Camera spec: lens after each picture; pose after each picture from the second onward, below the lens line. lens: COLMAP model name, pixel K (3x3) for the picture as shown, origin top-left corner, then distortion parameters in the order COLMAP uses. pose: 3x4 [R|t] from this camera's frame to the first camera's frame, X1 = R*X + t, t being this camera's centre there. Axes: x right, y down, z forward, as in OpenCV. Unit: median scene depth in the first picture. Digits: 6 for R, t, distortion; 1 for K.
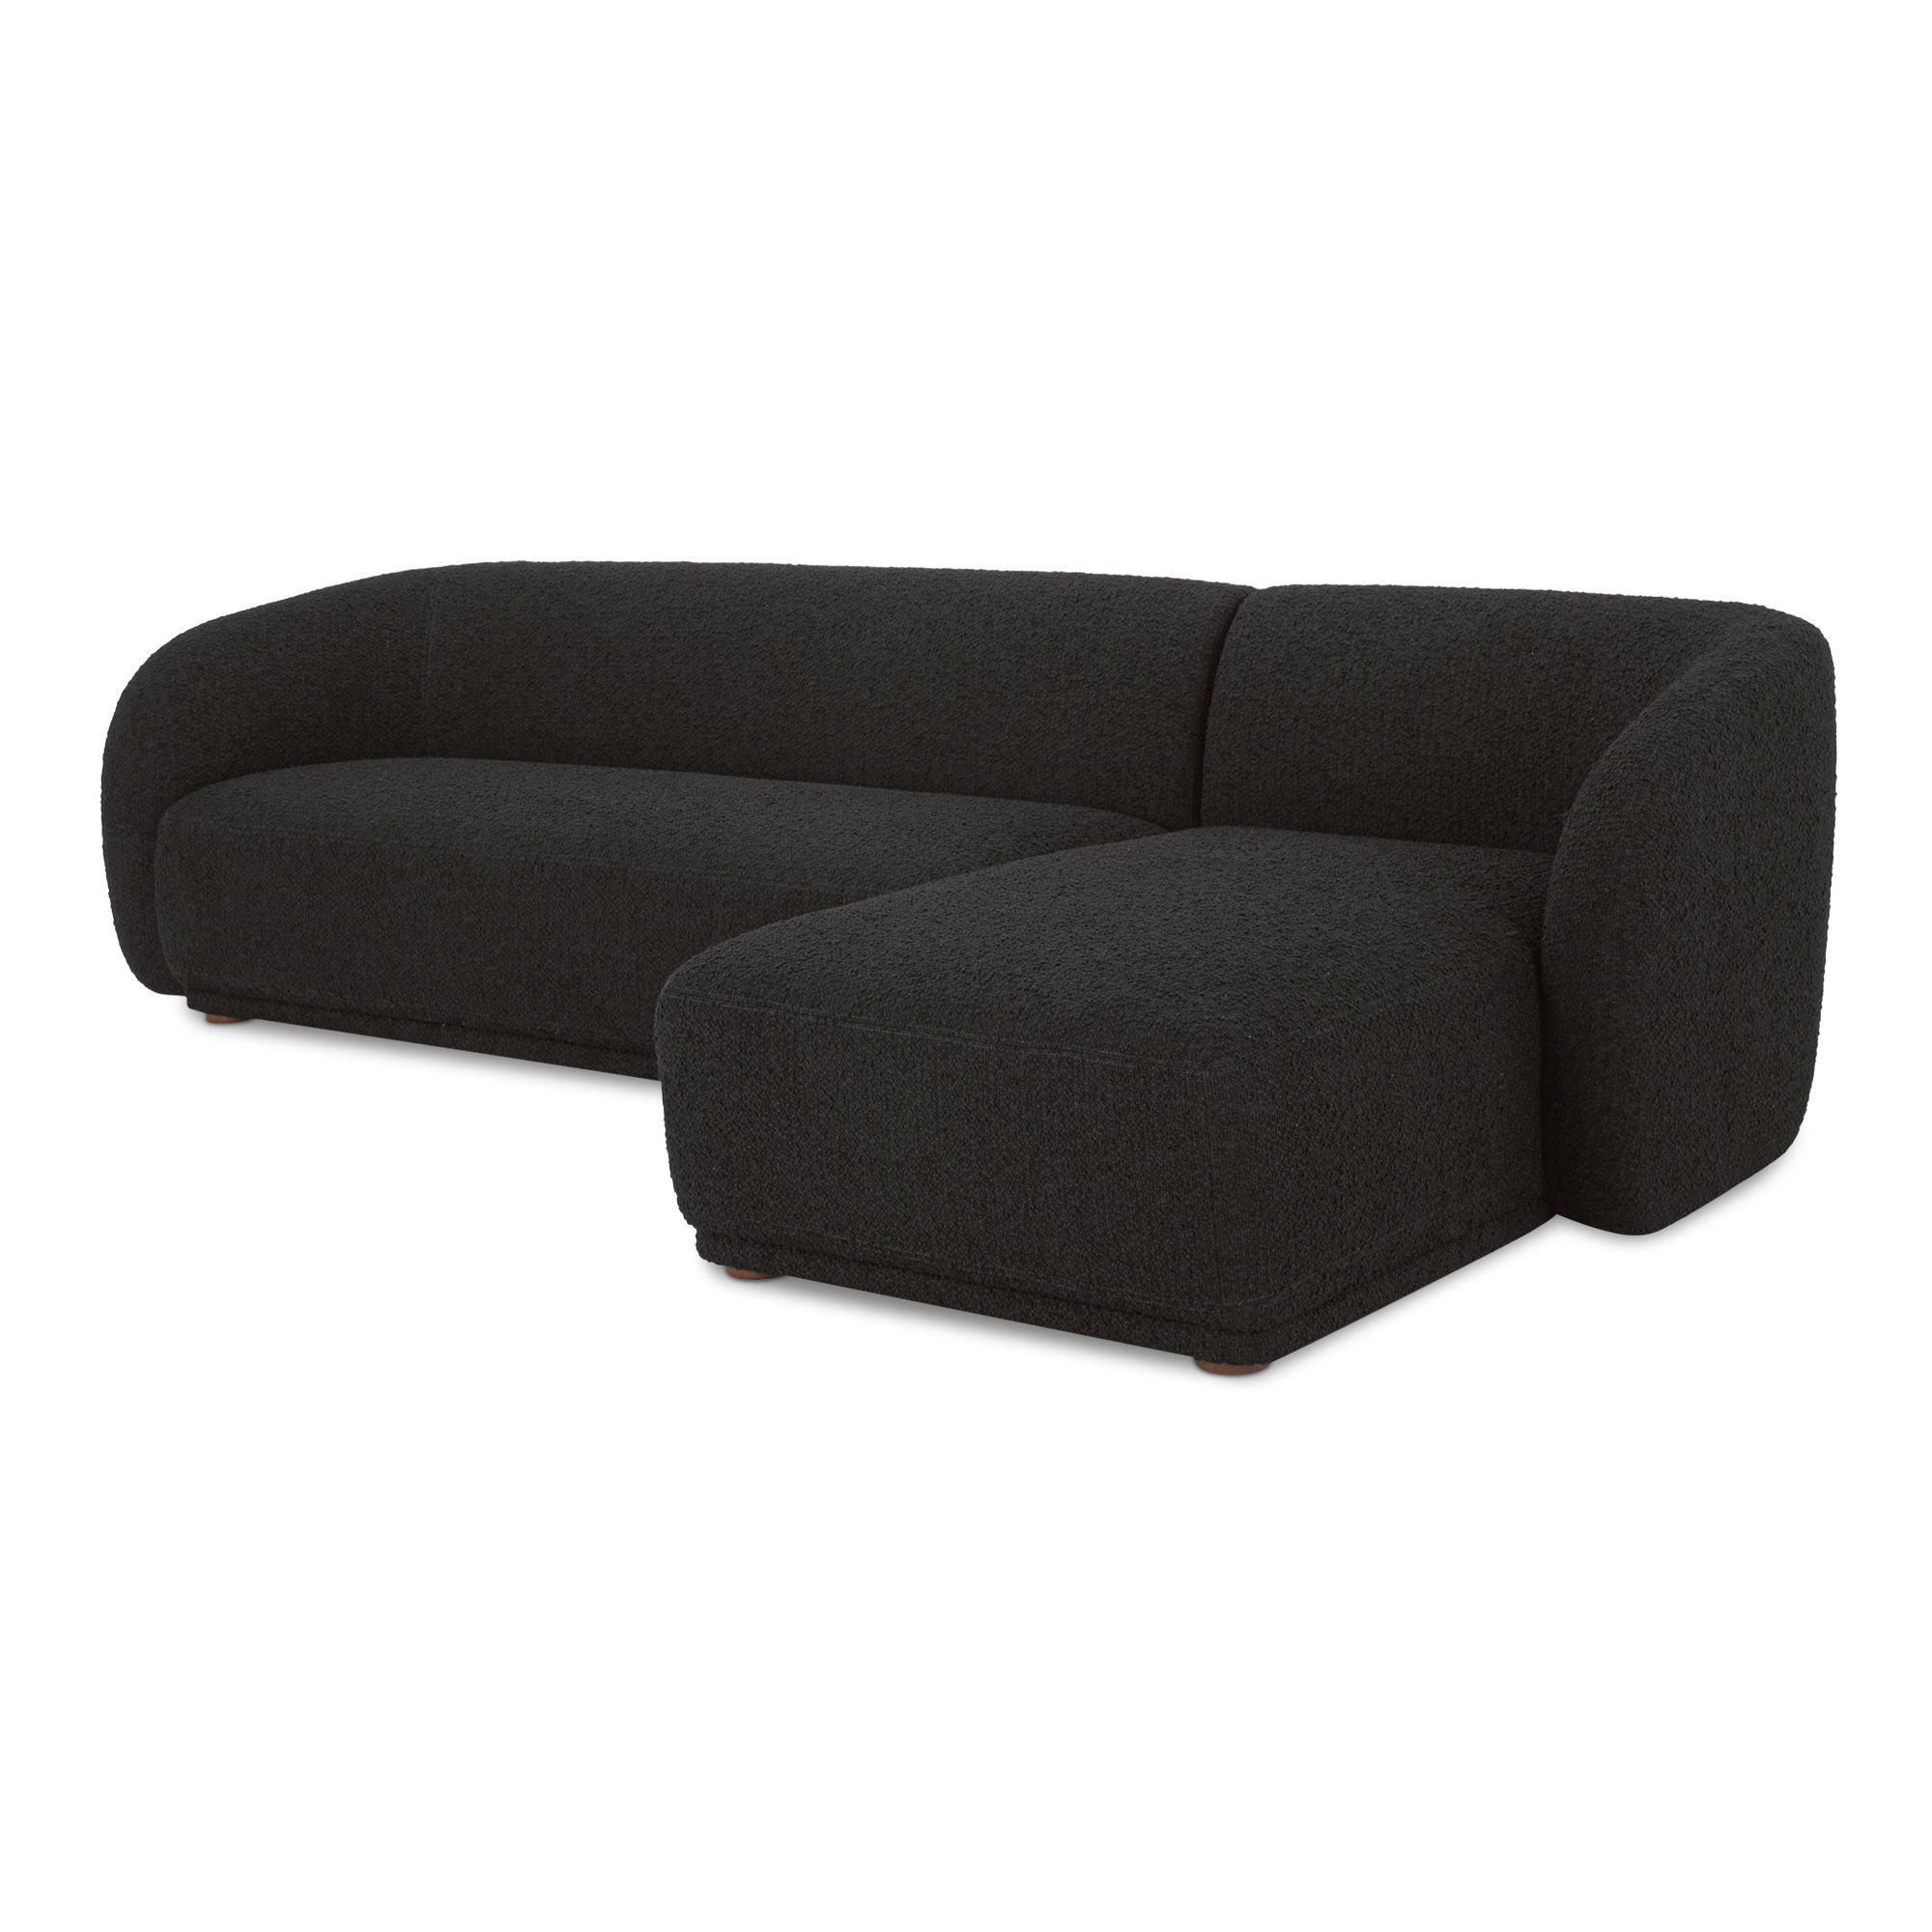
lens RADIAL K [[2519.8, 0, 966.0], [0, 2519.8, 966.0], [0, 0, 1]] dist [-0.000914, -0.026644]
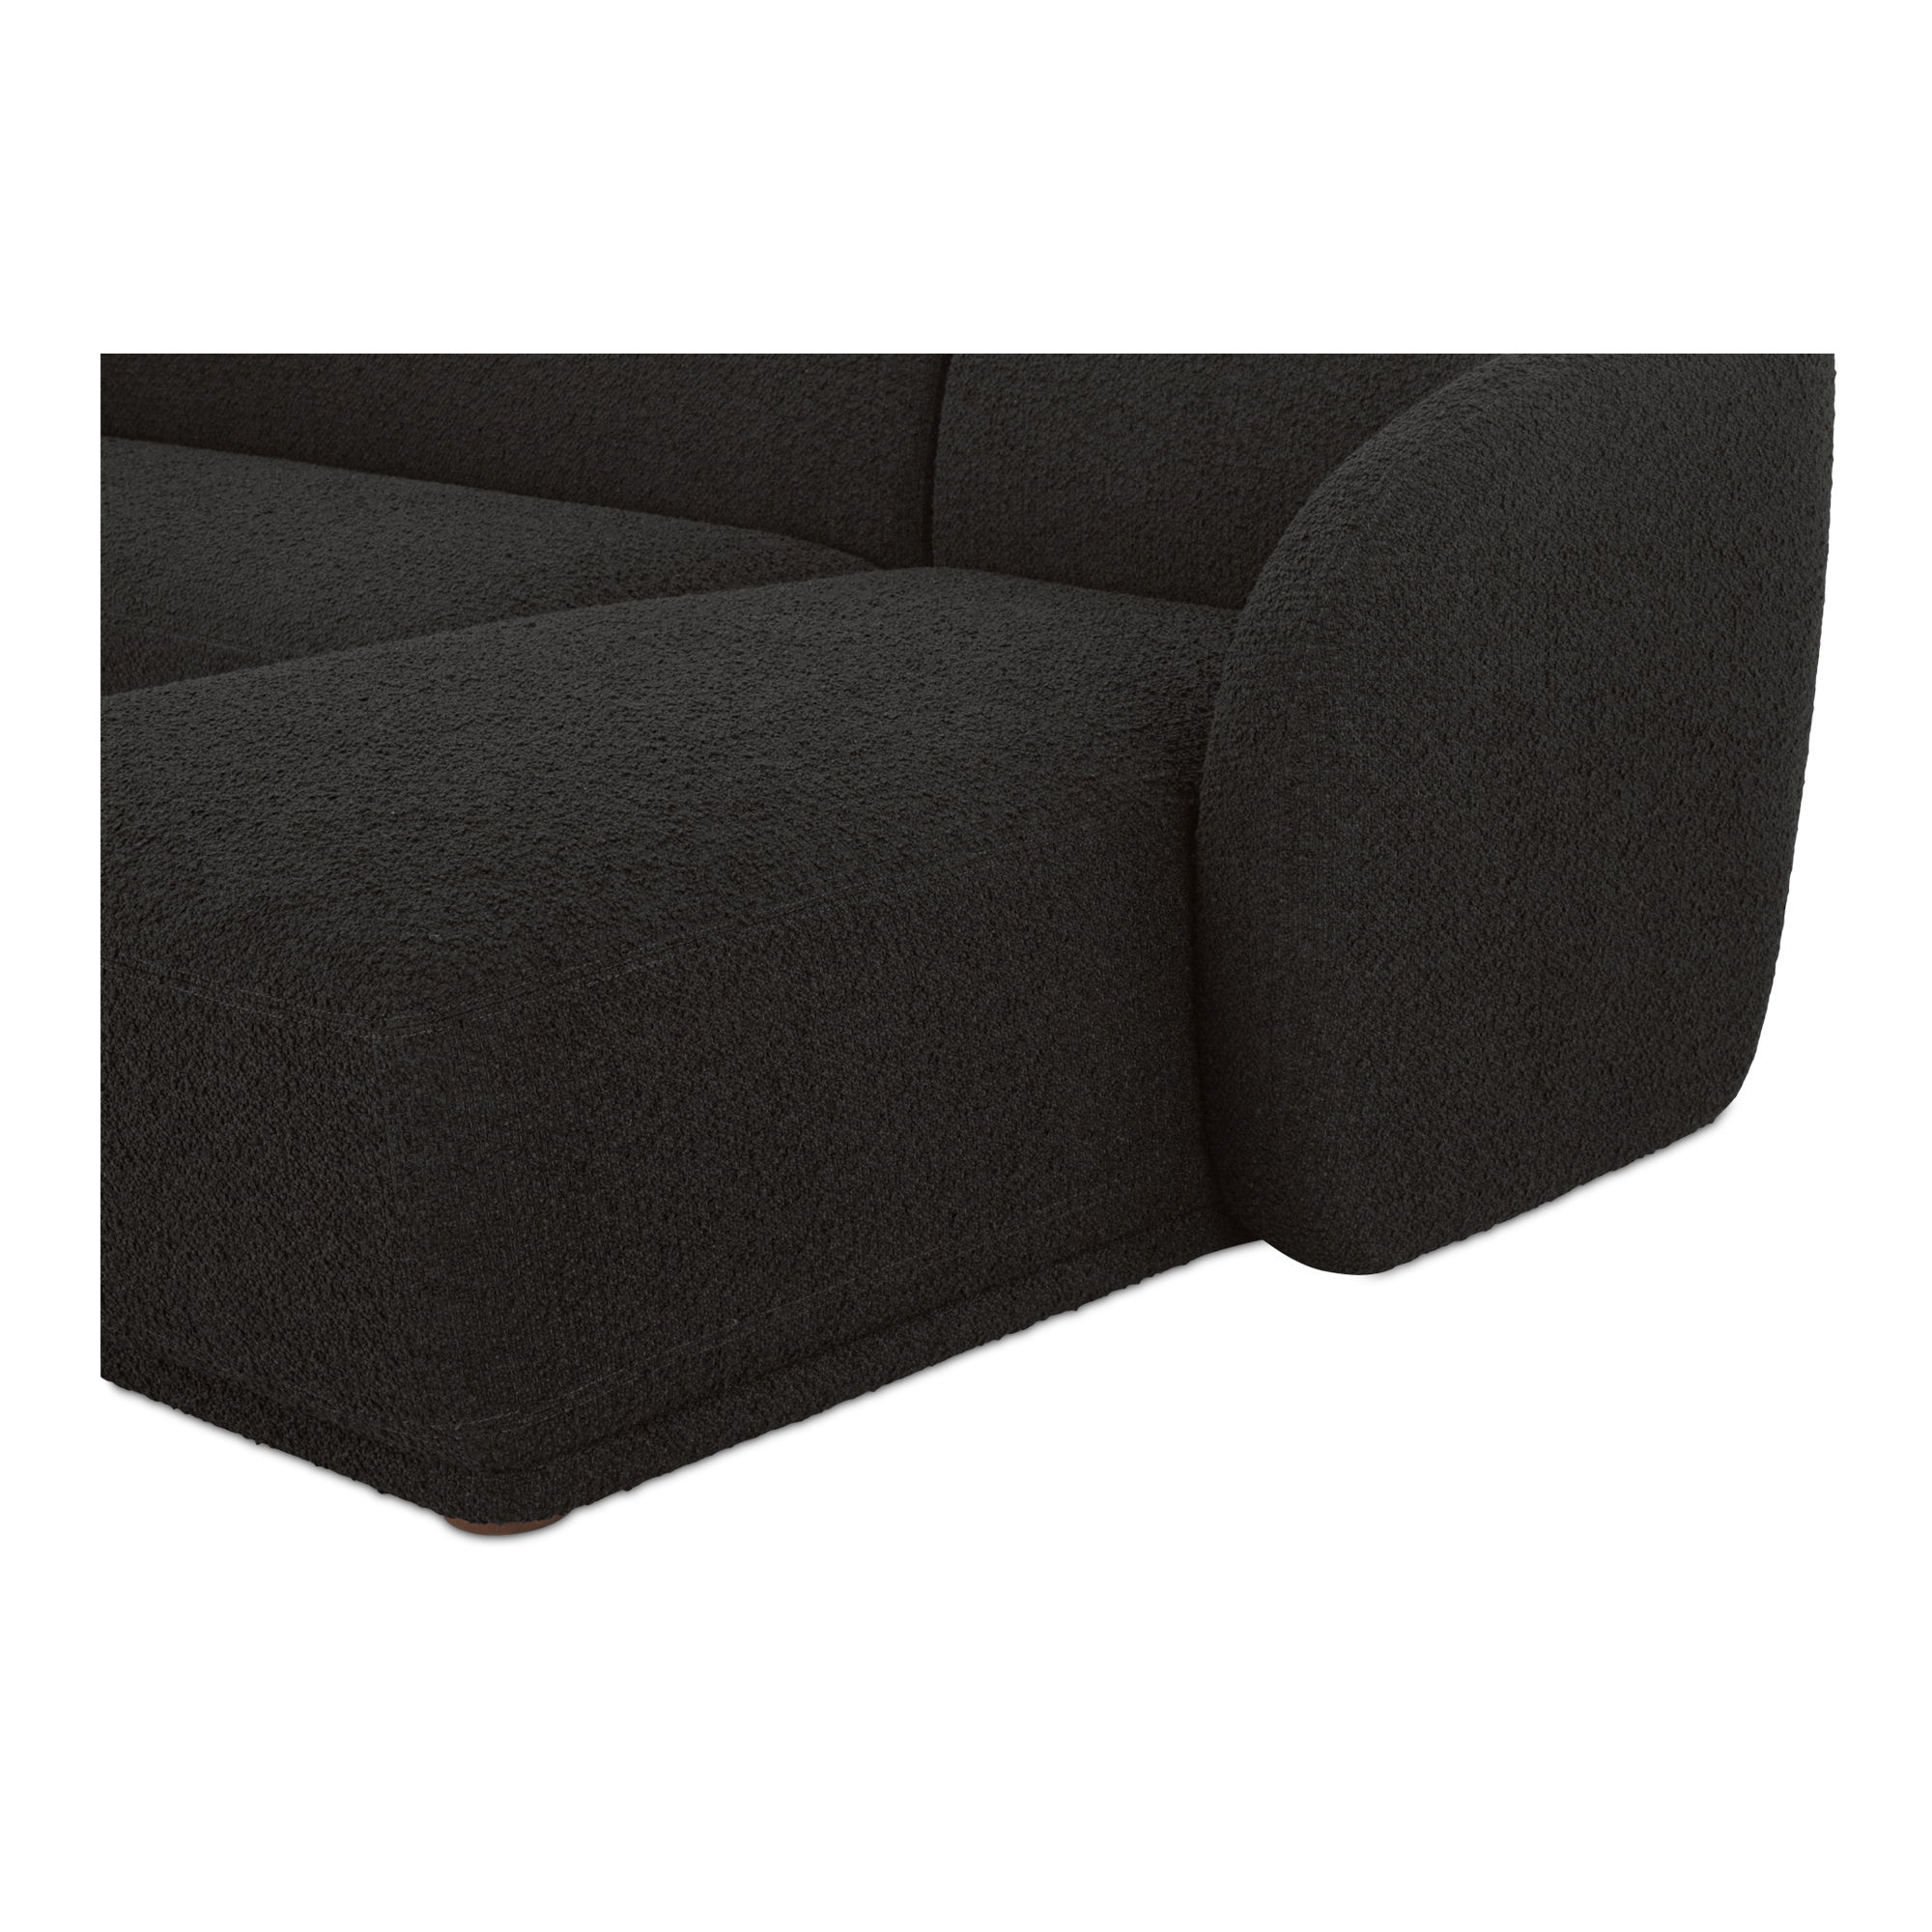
lens RADIAL K [[3302.9, 0, 966.0], [0, 3302.9, 966.0], [0, 0, 1]] dist [0.065581, 0.070857]
pose [[0.998116, 0.029569, -0.053761, 0.159550], [-0.025178, 0.996429, 0.080592, -0.022346], [0.055952, -0.079087, 0.995296, 0.151913]]
